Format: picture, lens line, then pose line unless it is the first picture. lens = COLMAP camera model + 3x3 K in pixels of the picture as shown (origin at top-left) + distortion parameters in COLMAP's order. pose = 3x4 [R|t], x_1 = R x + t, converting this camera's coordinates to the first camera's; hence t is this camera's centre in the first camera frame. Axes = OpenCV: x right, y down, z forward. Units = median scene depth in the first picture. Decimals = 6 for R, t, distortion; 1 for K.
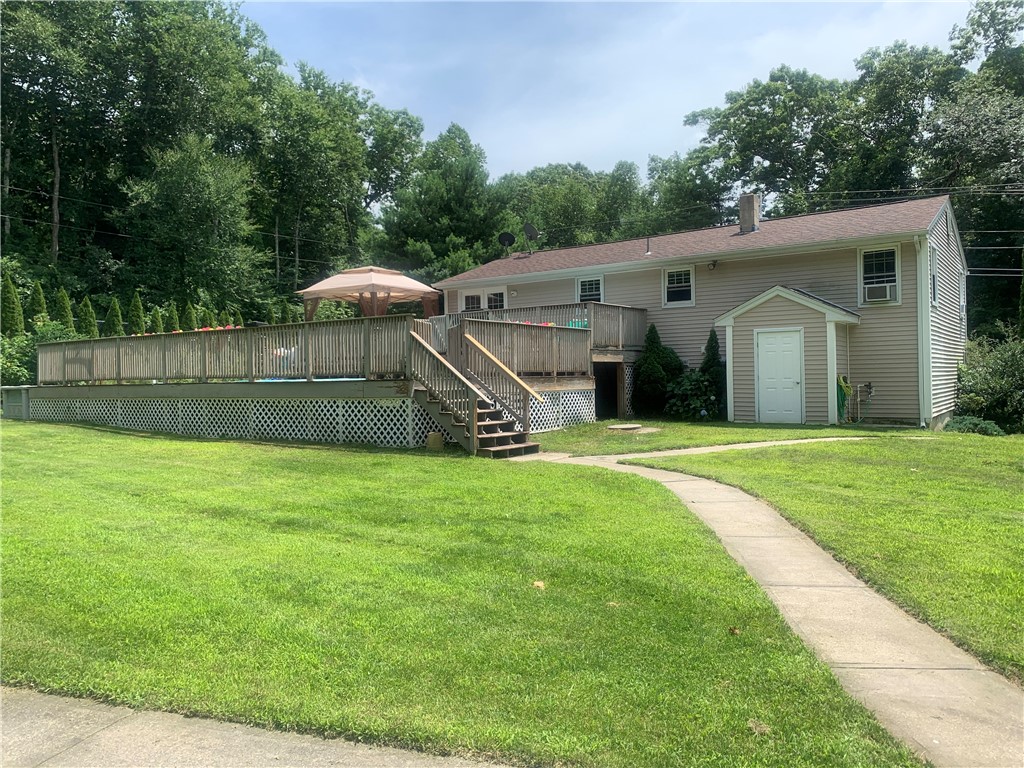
lens RADIAL K [[758.8, 0, 513.8], [0, 758.8, 408.7], [0, 0, 1]] dist [0.020237, 0.001627]
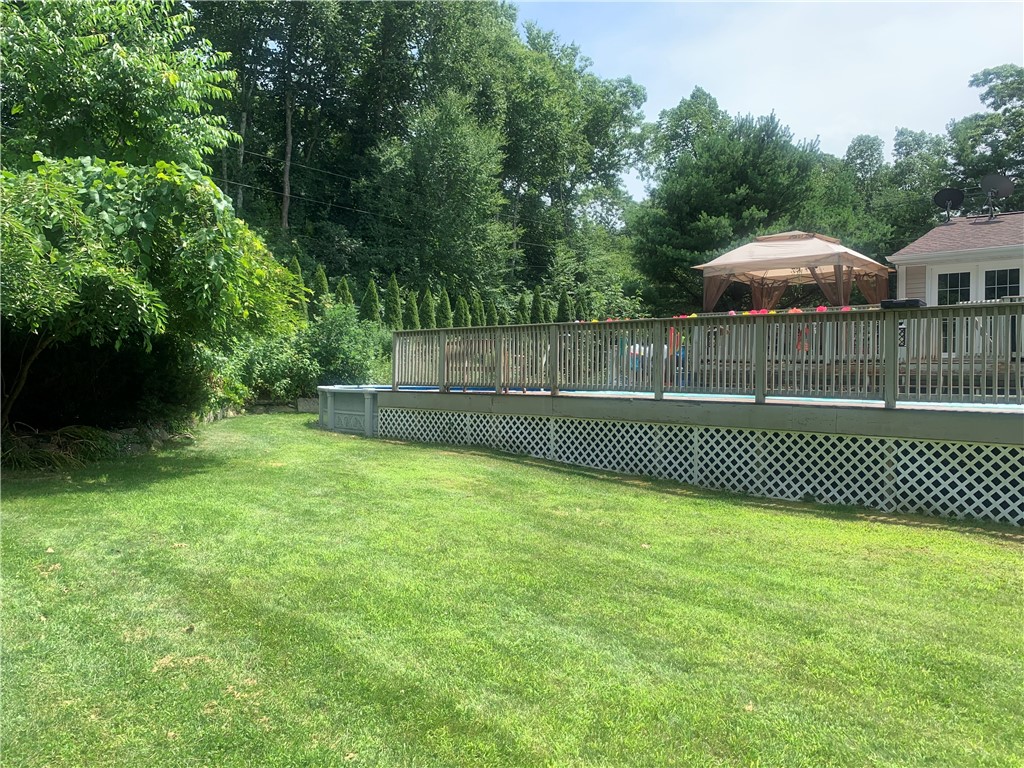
lens RADIAL K [[789.8, 0, 516.5], [0, 789.8, 379.6], [0, 0, 1]] dist [-0.002748, 0.019331]
pose [[0.989478, 0.028937, -0.141761, -0.199105], [-0.034789, 0.998634, -0.038977, -0.007849], [0.140439, 0.043499, 0.989133, 0.149712]]
